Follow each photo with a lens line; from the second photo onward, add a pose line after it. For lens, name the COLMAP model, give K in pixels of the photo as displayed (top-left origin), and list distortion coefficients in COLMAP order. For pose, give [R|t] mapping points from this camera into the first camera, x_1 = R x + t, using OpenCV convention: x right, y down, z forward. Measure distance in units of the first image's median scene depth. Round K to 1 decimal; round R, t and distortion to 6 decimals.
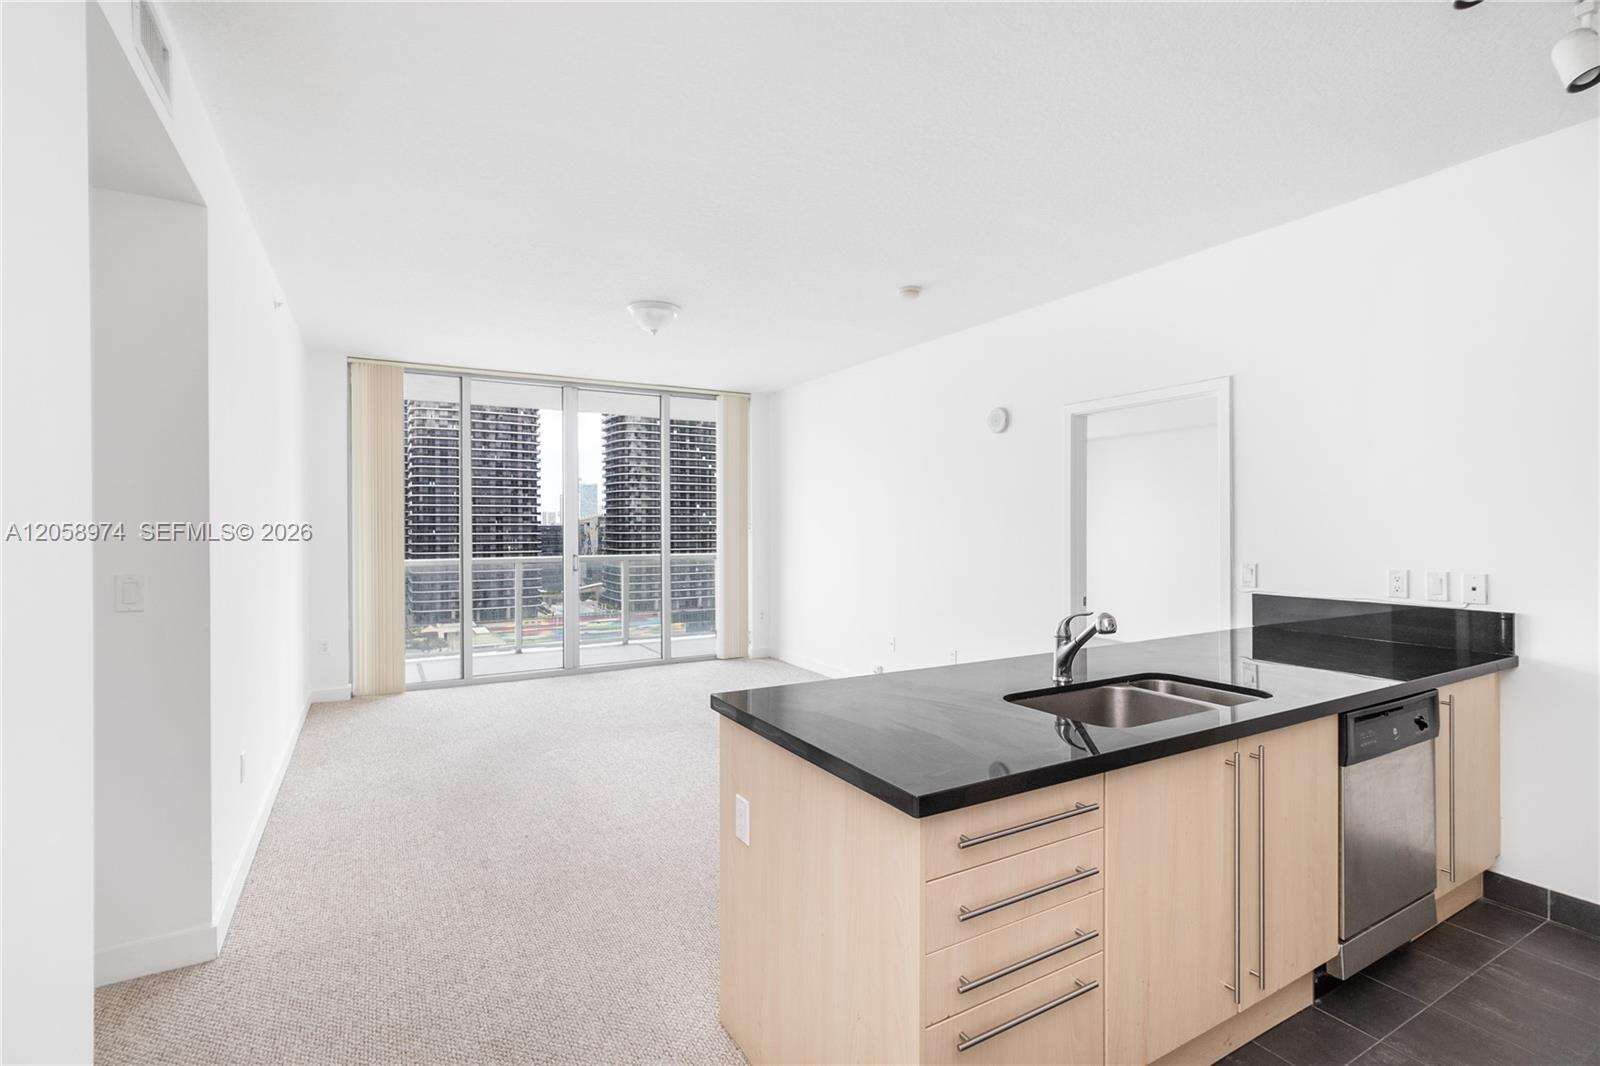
lens RADIAL K [[731.8, 0, 799.6], [0, 731.8, 529.9], [0, 0, 1]] dist [-0.000149, 0.000763]
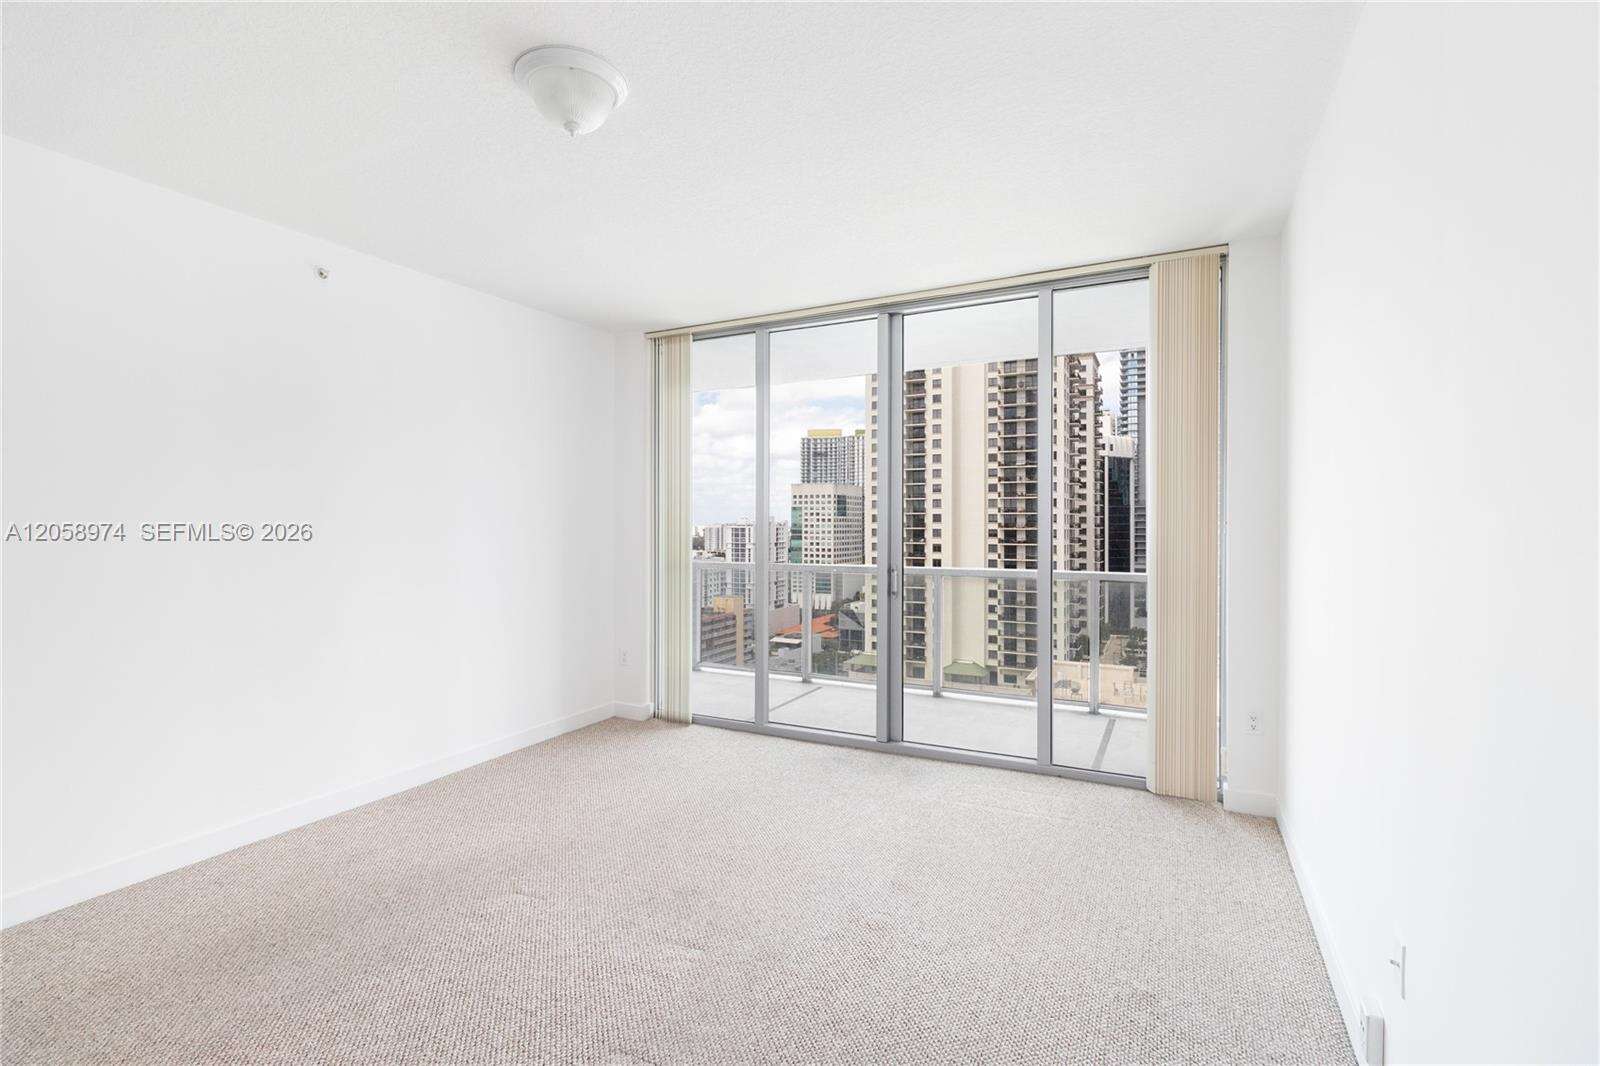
lens RADIAL K [[731.8, 0, 809.6], [0, 731.8, 525.5], [0, 0, 1]] dist [-0.000149, 0.000763]
pose [[0.552198, -0.000003, -0.833713, 0.184739], [-0.006360, 0.999971, -0.004216, -0.000734], [0.833689, 0.007630, 0.552182, 0.539601]]
